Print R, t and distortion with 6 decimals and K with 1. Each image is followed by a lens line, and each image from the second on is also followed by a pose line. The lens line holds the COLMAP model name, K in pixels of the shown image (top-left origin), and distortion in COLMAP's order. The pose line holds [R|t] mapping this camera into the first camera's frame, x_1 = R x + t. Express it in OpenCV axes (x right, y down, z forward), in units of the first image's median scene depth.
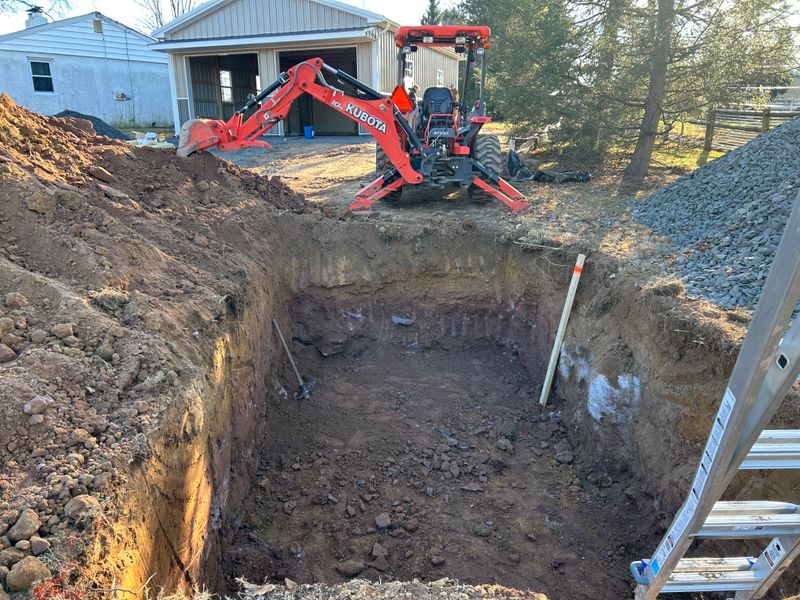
lens RADIAL K [[593.3, 0, 395.5], [0, 593.3, 298.3], [0, 0, 1]] dist [0.051236, -0.057982]
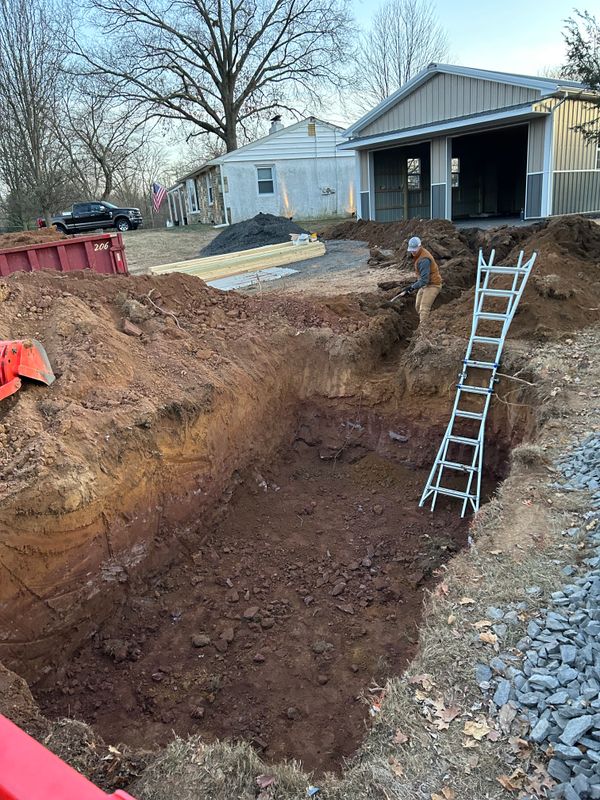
lens RADIAL K [[593.3, 0, 299.4], [0, 593.3, 402.4], [0, 0, 1]] dist [0.051236, -0.057982]
pose [[0.850678, 0.110376, -0.513968, 0.397213], [-0.082629, 0.993630, 0.076623, -0.087038], [0.519152, -0.022713, 0.854380, 0.037006]]
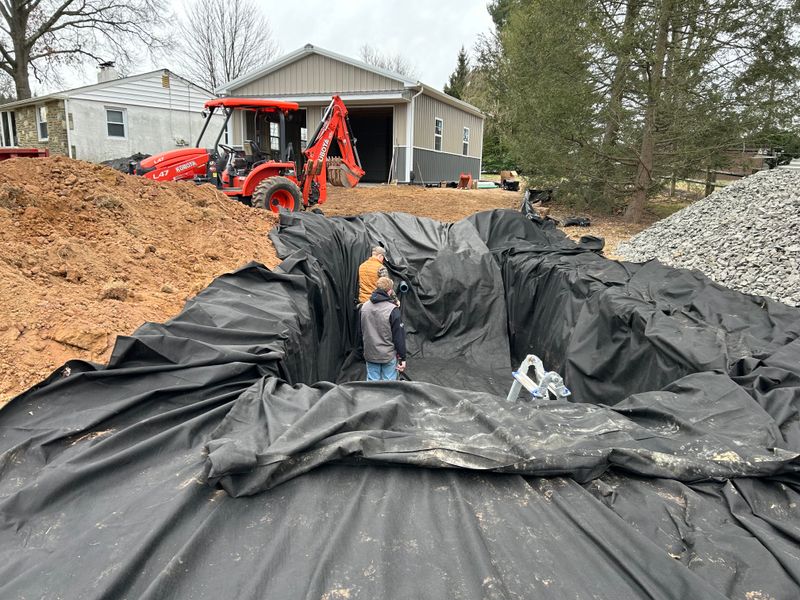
lens RADIAL K [[593.3, 0, 395.5], [0, 593.3, 301.0], [0, 0, 1]] dist [0.051236, -0.057982]
pose [[0.998555, 0.040256, -0.035588, -0.014818], [-0.042808, 0.996330, -0.074118, 0.088582], [0.032474, 0.075534, 0.996614, -0.283054]]
